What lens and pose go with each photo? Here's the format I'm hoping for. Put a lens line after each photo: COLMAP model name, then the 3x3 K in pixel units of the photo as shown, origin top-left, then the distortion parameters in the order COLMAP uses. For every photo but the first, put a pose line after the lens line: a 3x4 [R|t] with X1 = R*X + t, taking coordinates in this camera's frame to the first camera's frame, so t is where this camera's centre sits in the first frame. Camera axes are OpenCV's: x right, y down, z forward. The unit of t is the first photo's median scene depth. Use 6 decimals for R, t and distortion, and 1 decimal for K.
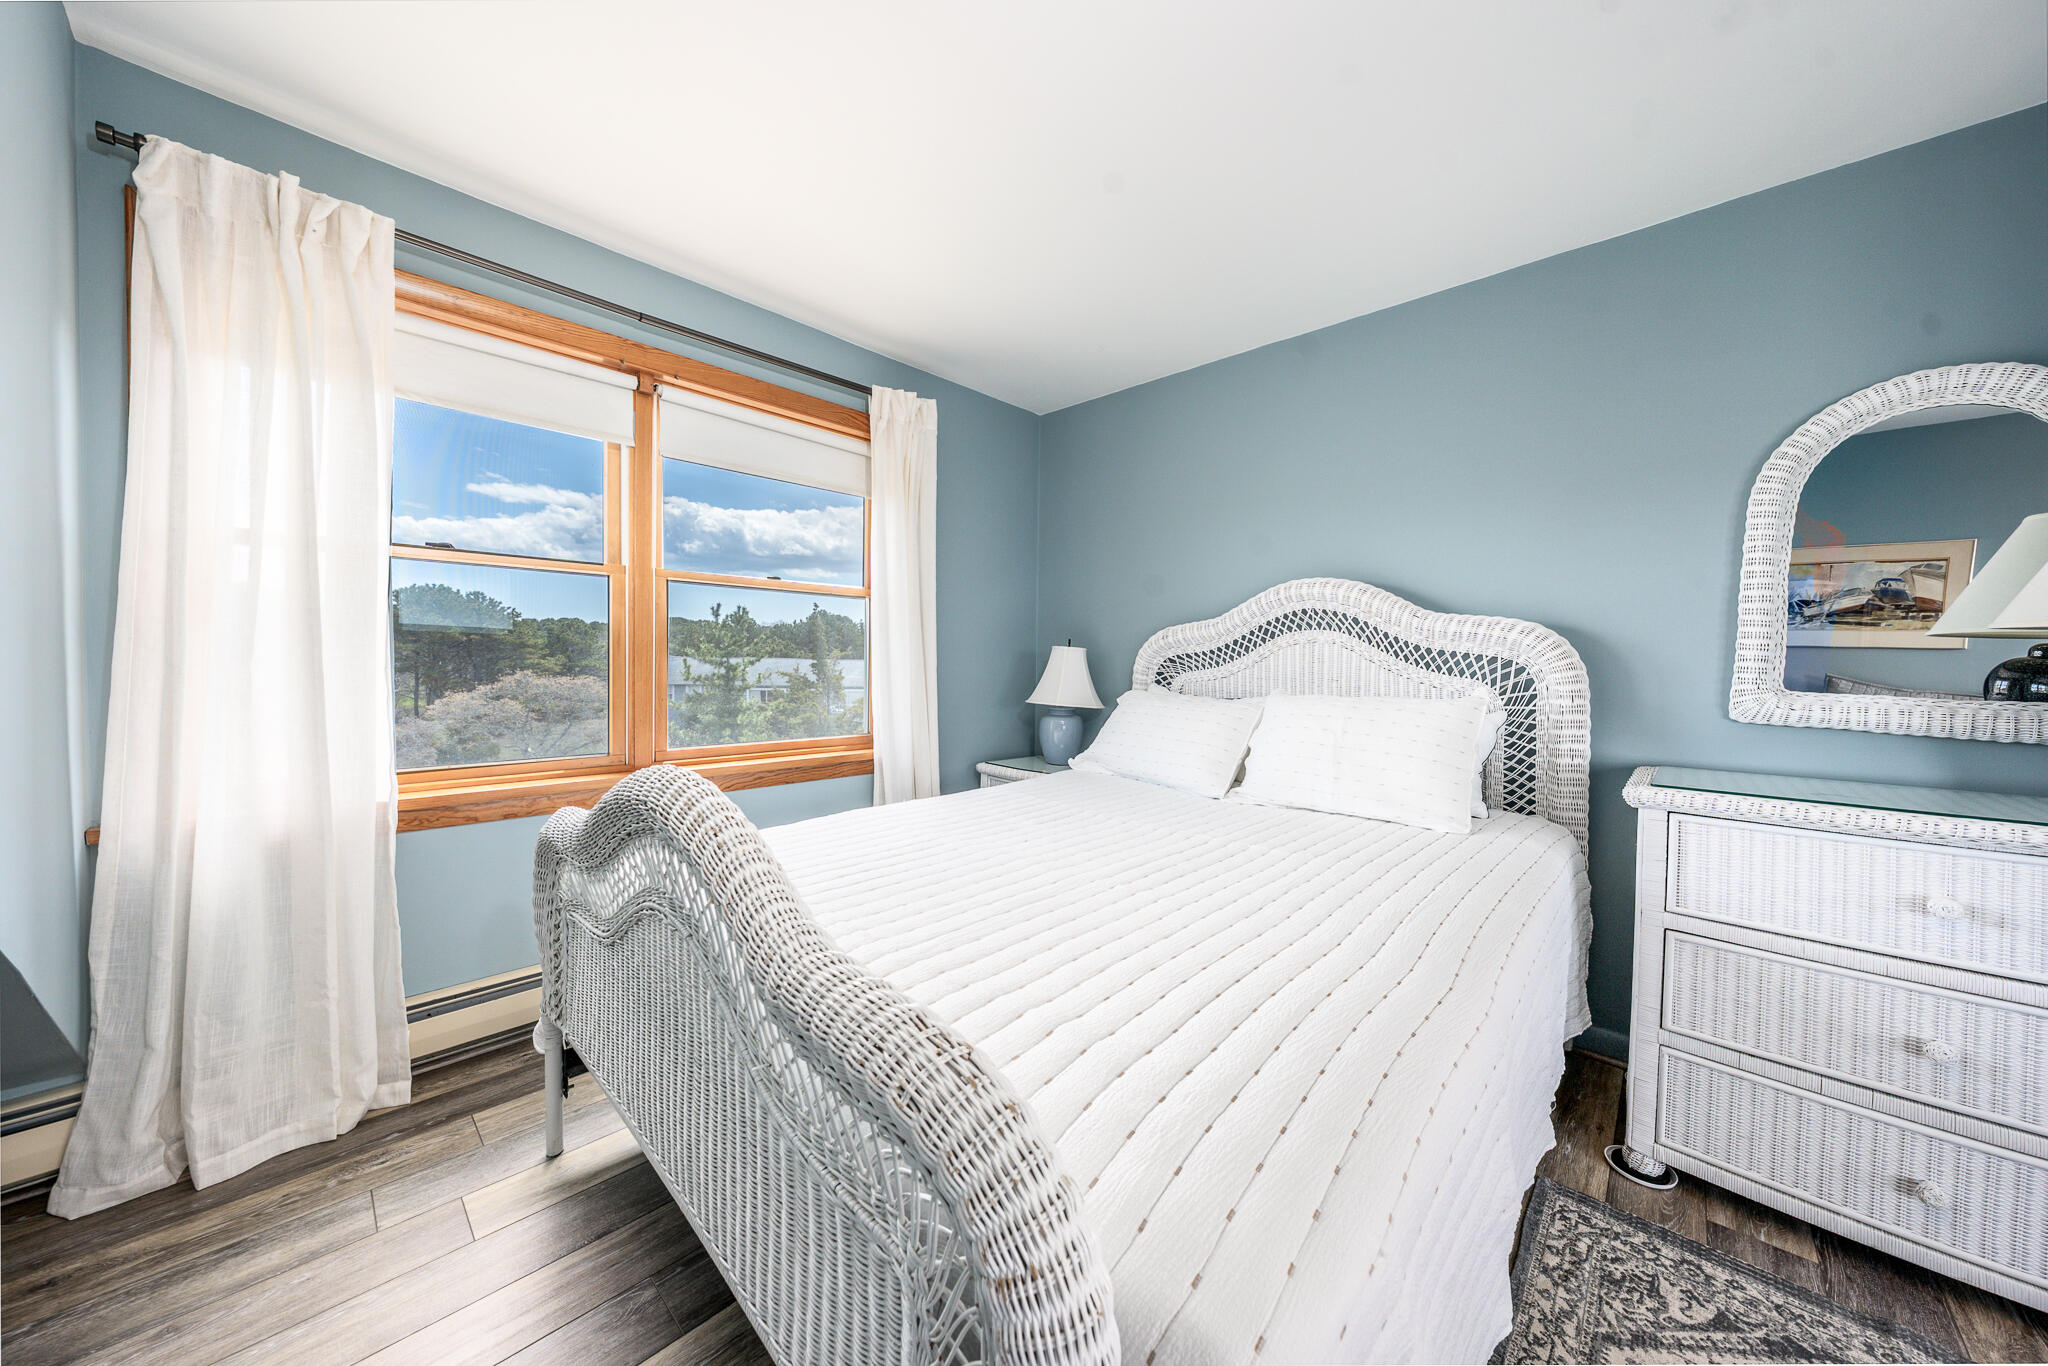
lens RADIAL K [[694.8, 0, 1019.5], [0, 694.8, 681.8], [0, 0, 1]] dist [-0.007024, 0.000372]
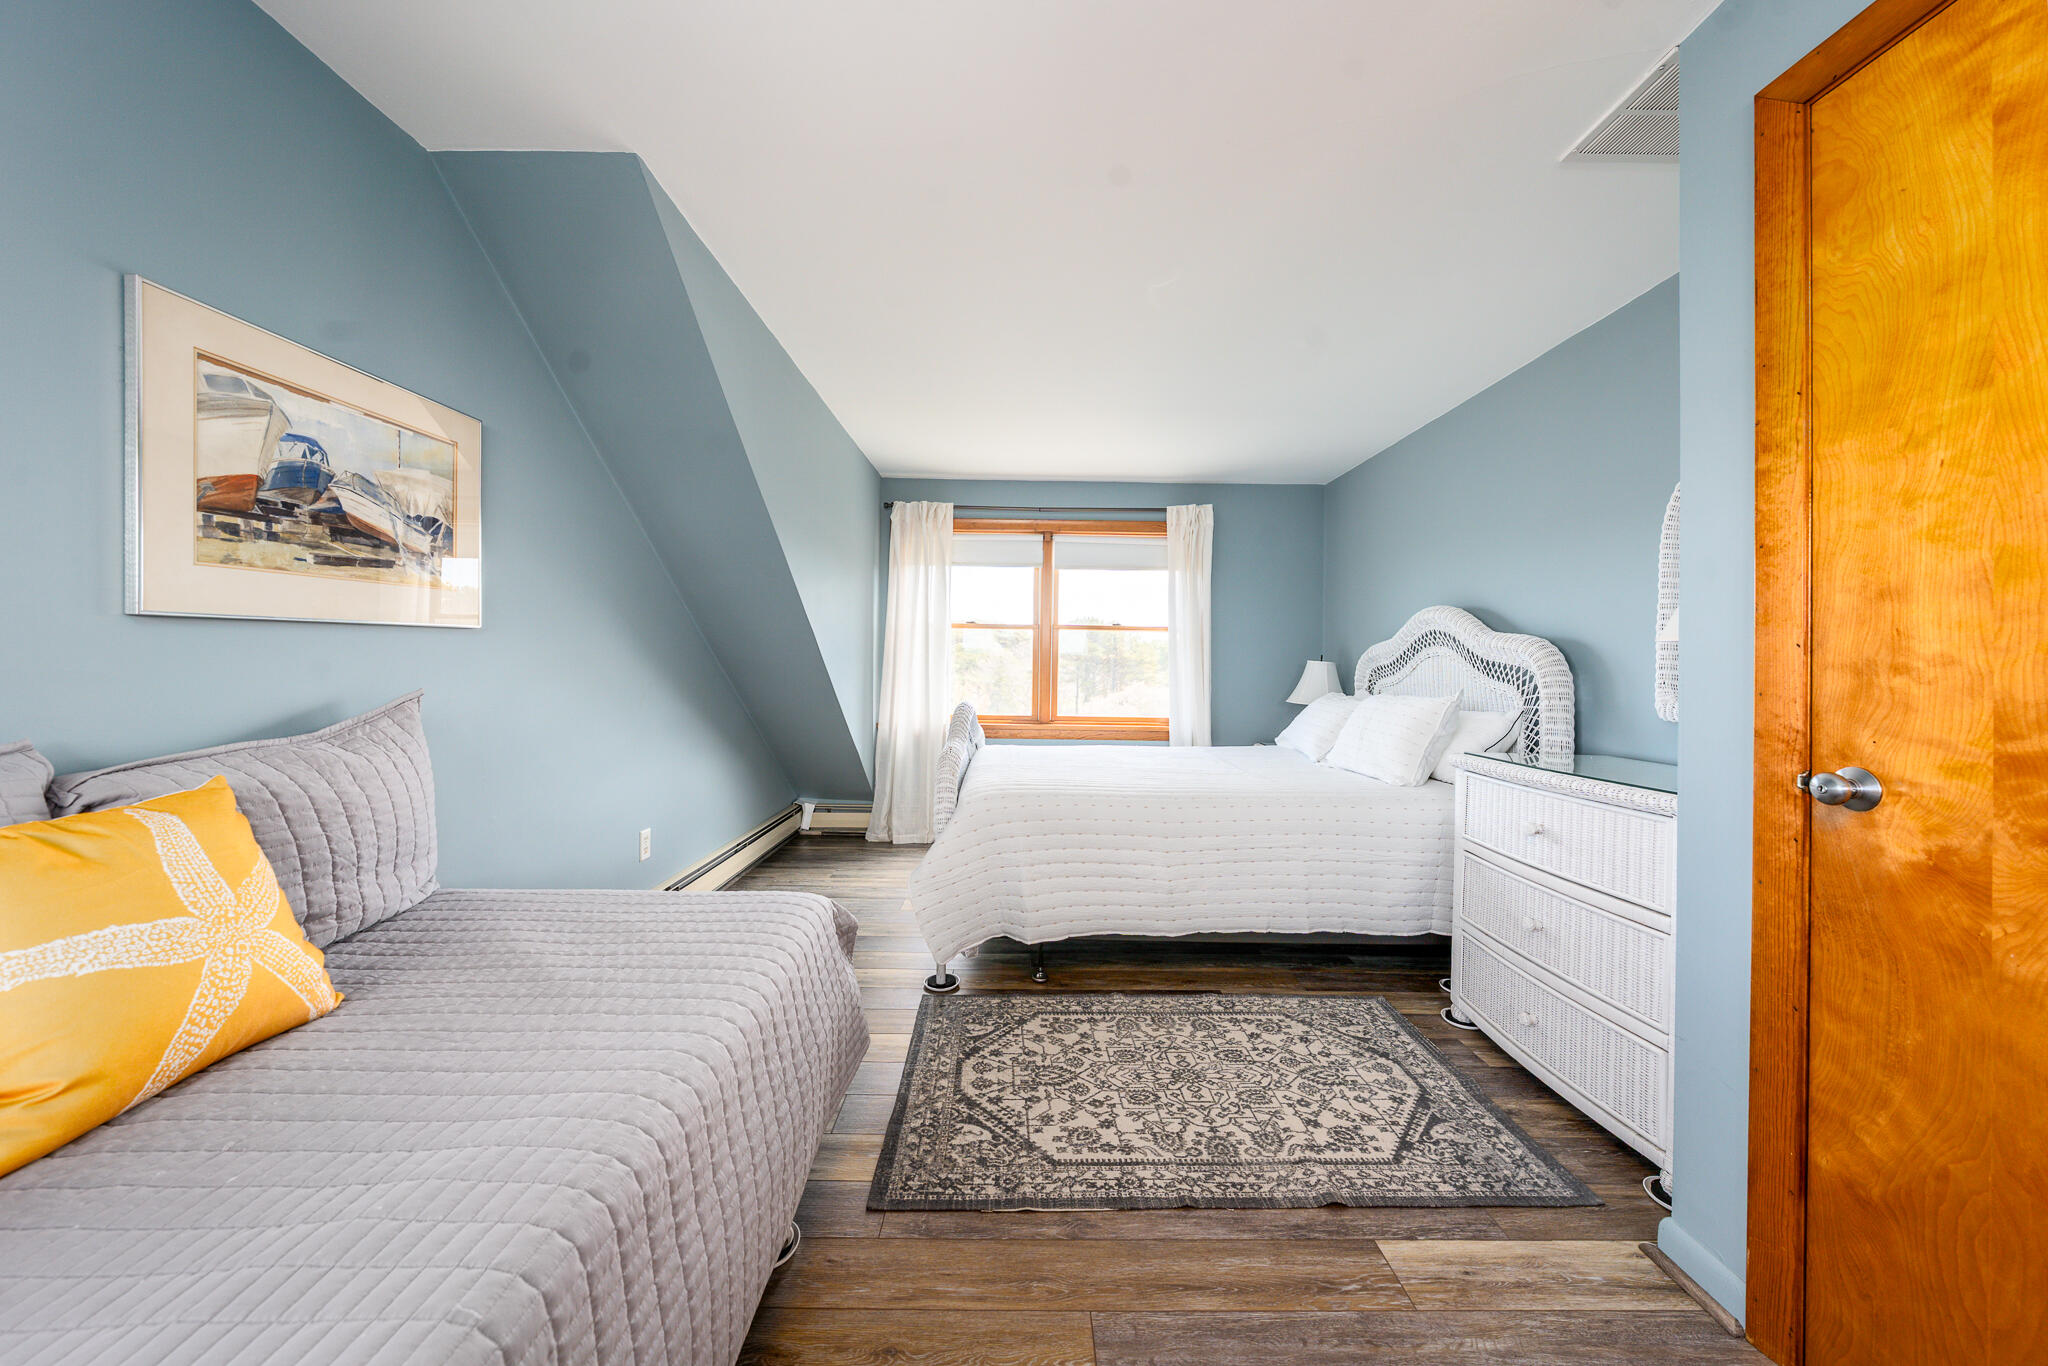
lens RADIAL K [[699.0, 0, 1029.7], [0, 699.0, 672.1], [0, 0, 1]] dist [-0.012787, 0.000028]
pose [[0.702557, 0.005760, -0.711604, 0.963573], [-0.031944, 0.999215, -0.023449, 0.031302], [0.710910, 0.039206, 0.702189, -0.518398]]
